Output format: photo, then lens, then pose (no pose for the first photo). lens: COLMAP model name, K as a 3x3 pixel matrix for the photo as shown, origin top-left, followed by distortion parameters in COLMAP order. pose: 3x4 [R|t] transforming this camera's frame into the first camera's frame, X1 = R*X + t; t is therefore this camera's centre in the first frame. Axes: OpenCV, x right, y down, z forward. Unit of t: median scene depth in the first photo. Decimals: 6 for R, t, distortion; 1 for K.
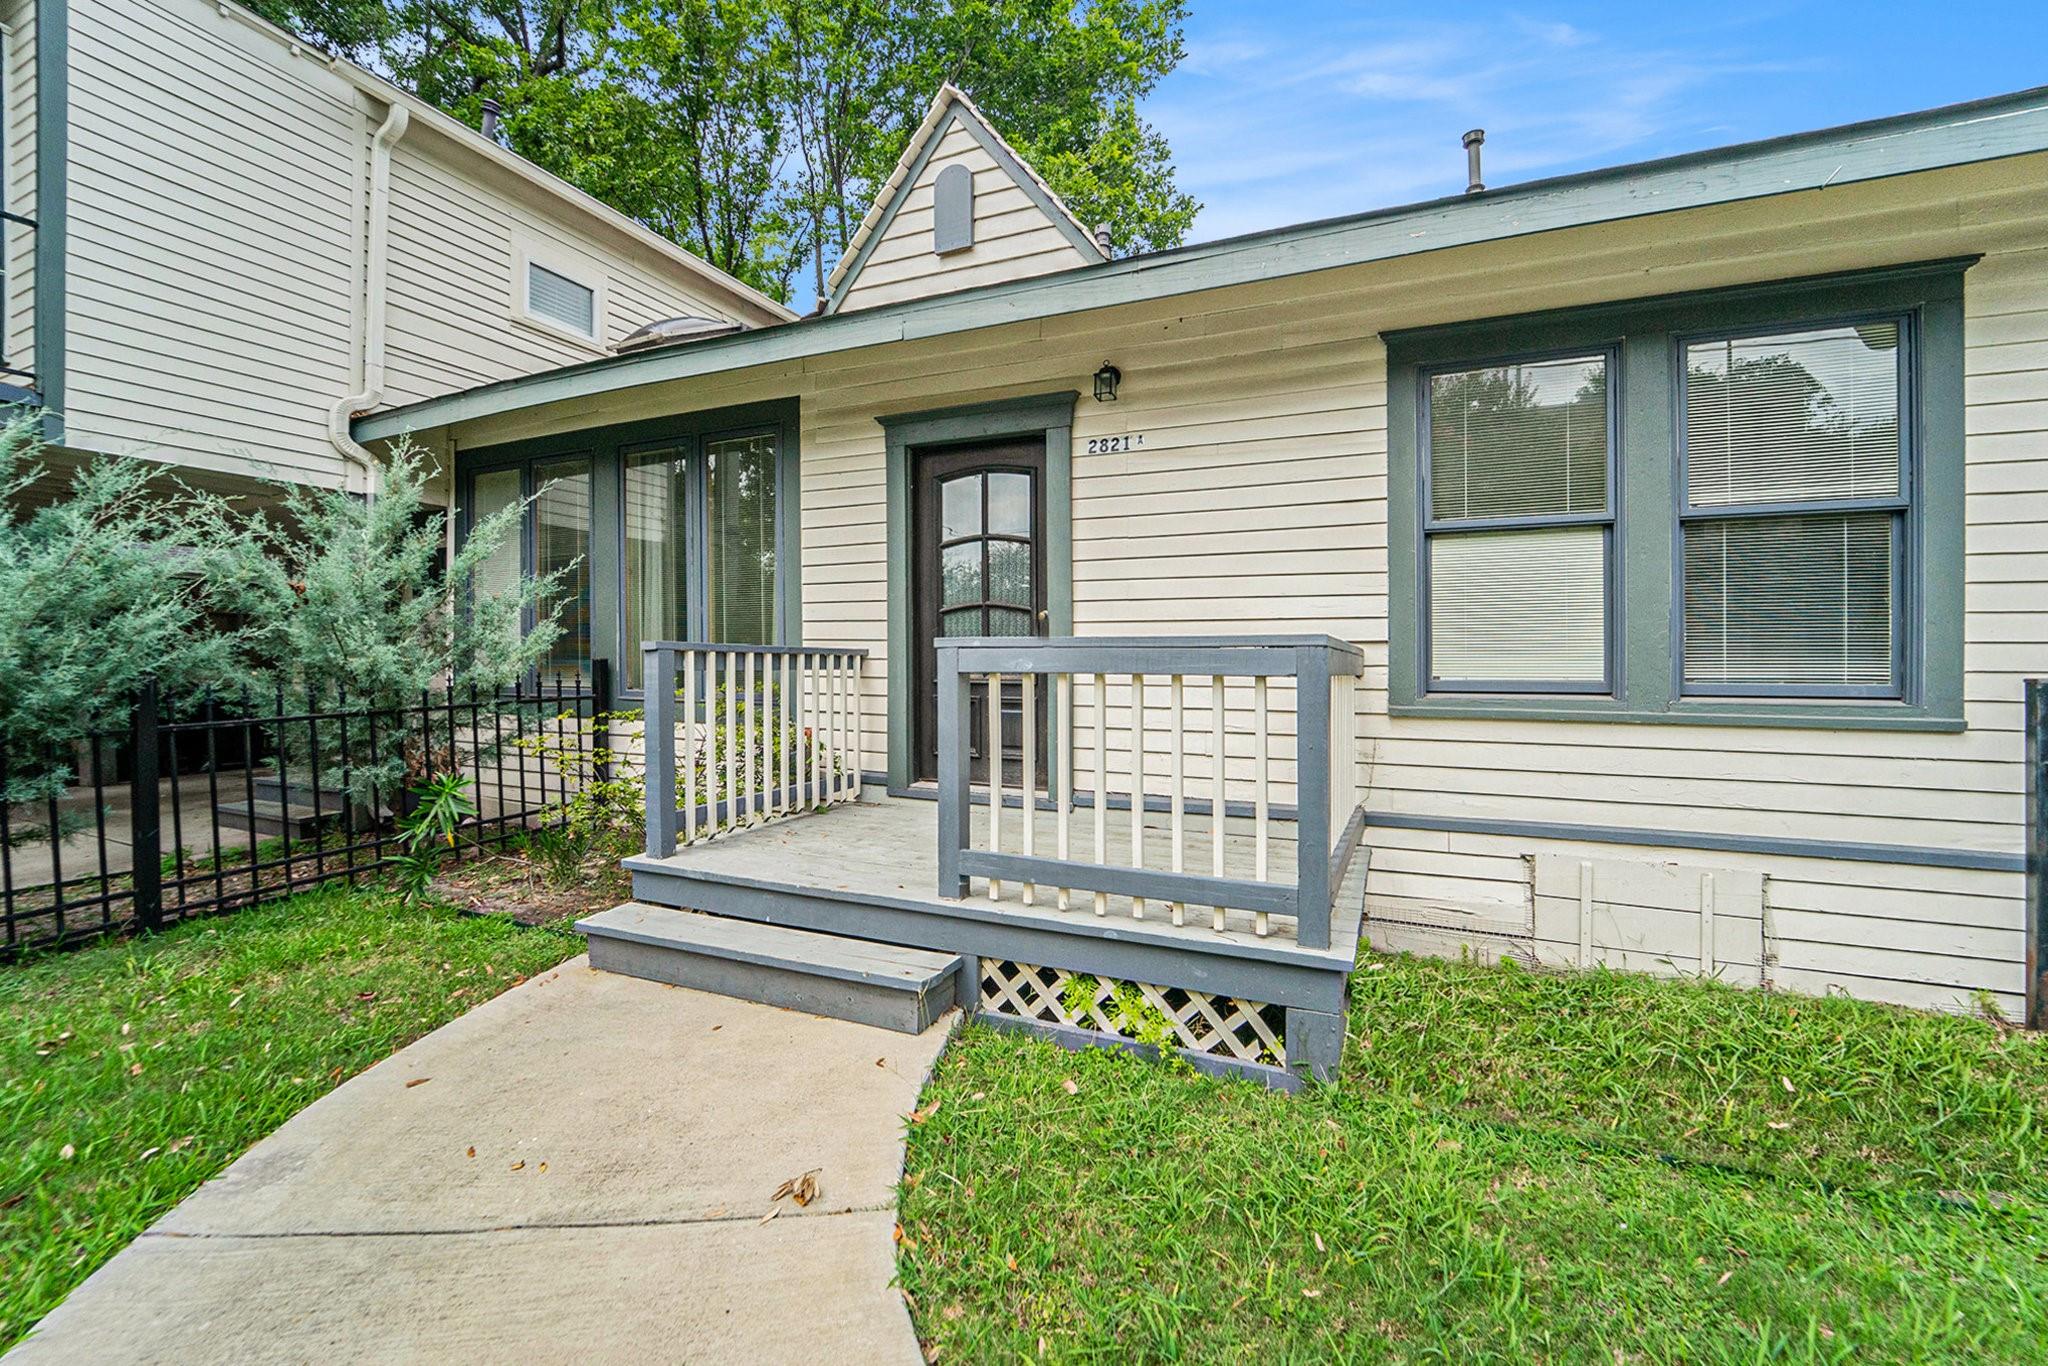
lens RADIAL K [[825.1, 0, 1035.1], [0, 825.1, 697.2], [0, 0, 1]] dist [-0.022193, 0.000031]
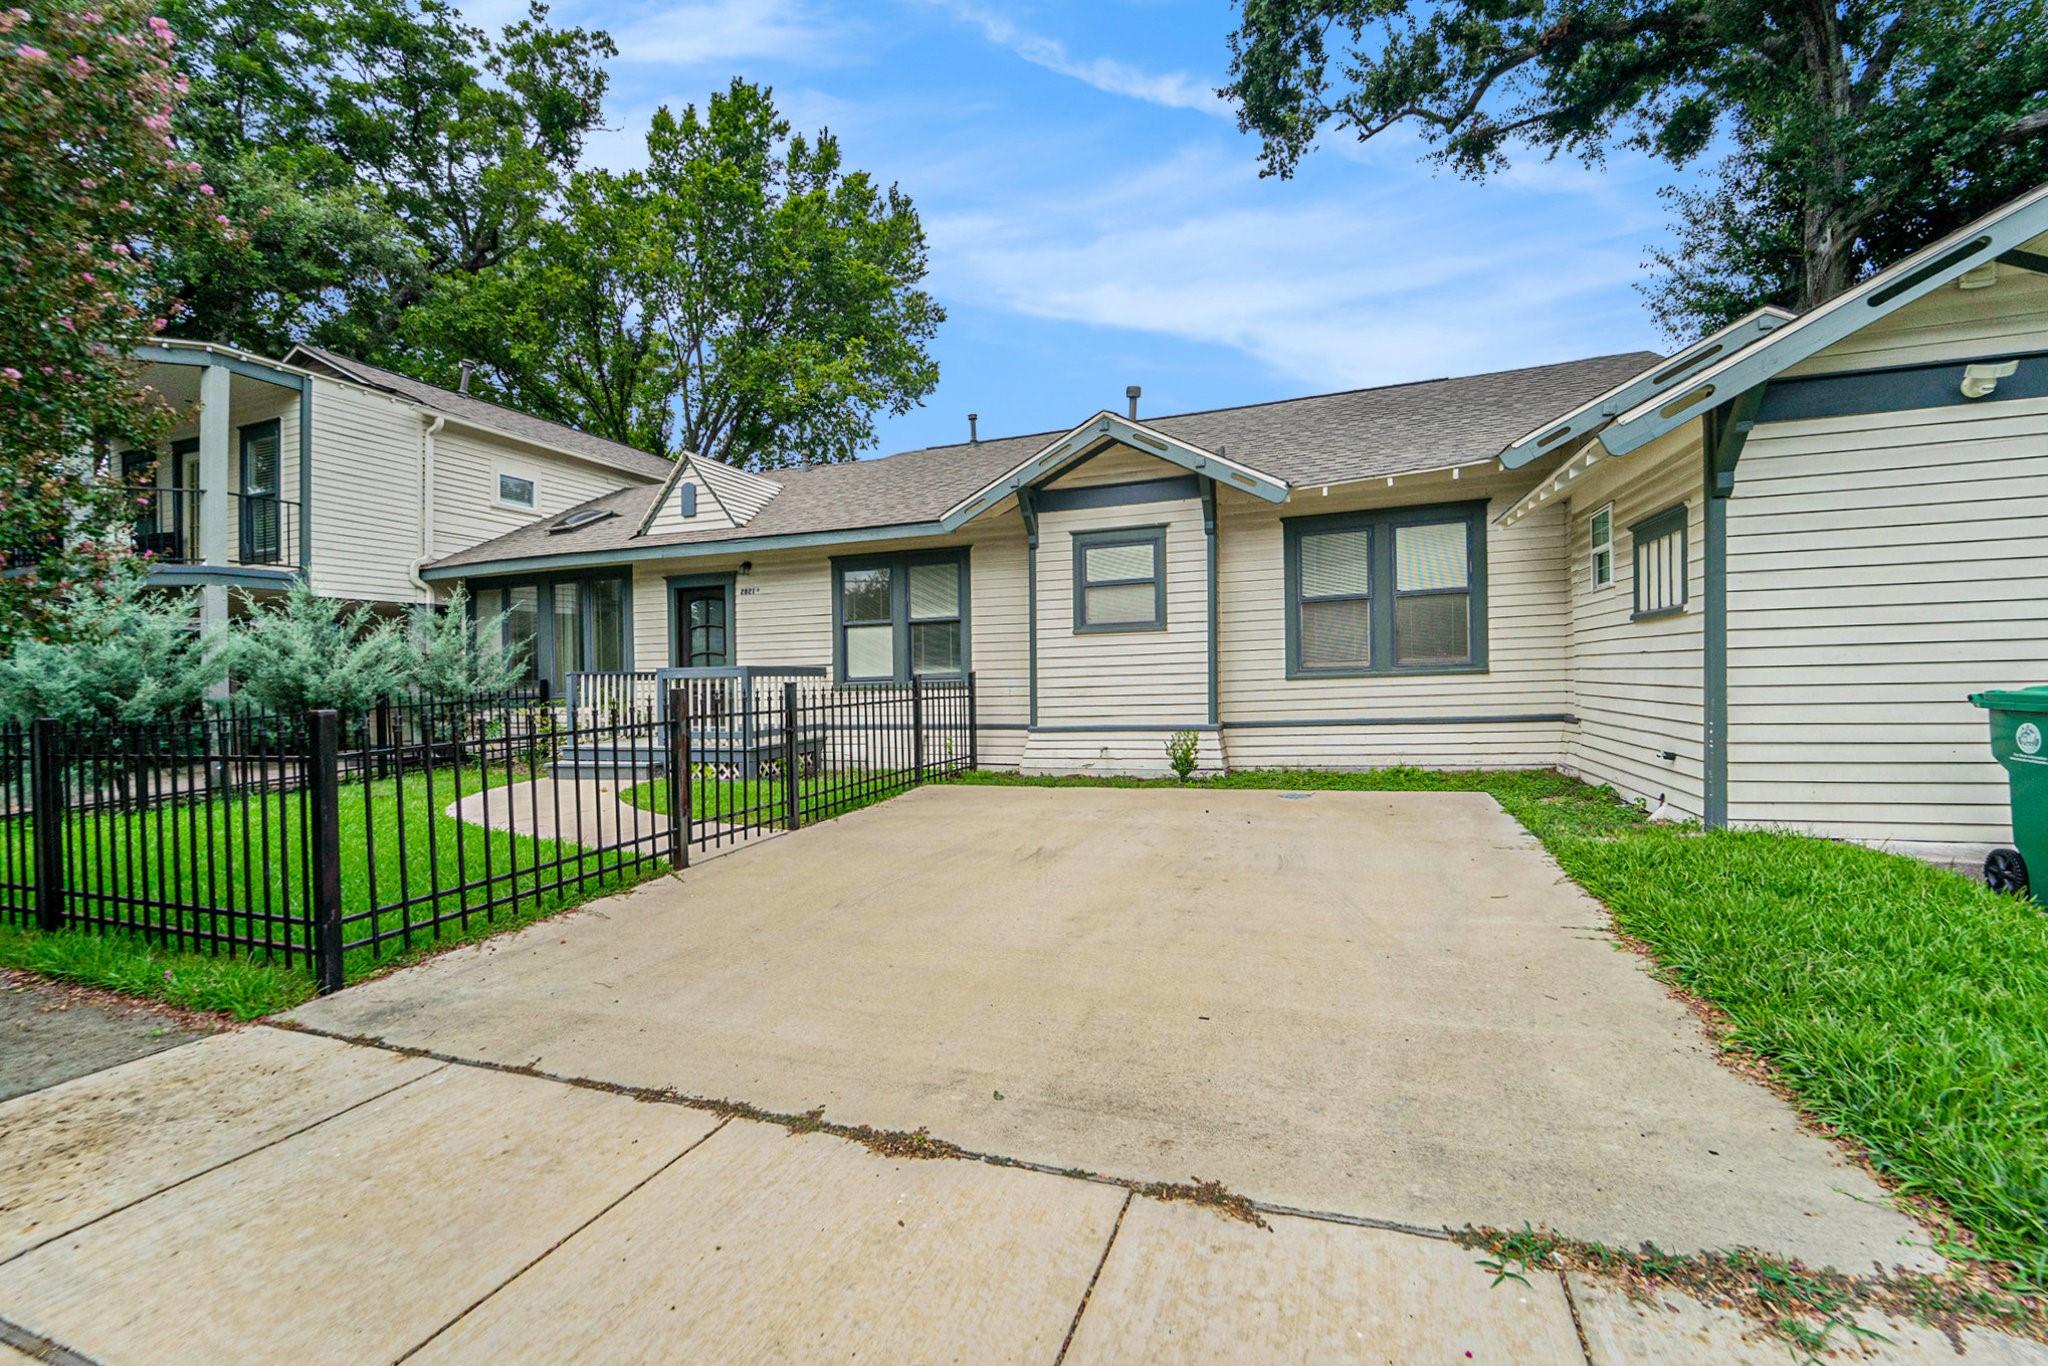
lens RADIAL K [[825.1, 0, 1021.0], [0, 825.1, 675.9], [0, 0, 1]] dist [-0.022193, 0.000031]
pose [[0.997169, -0.028591, 0.069546, 0.685976], [0.031696, 0.998530, -0.043958, 0.093052], [-0.068187, 0.046037, 0.996610, -1.478550]]
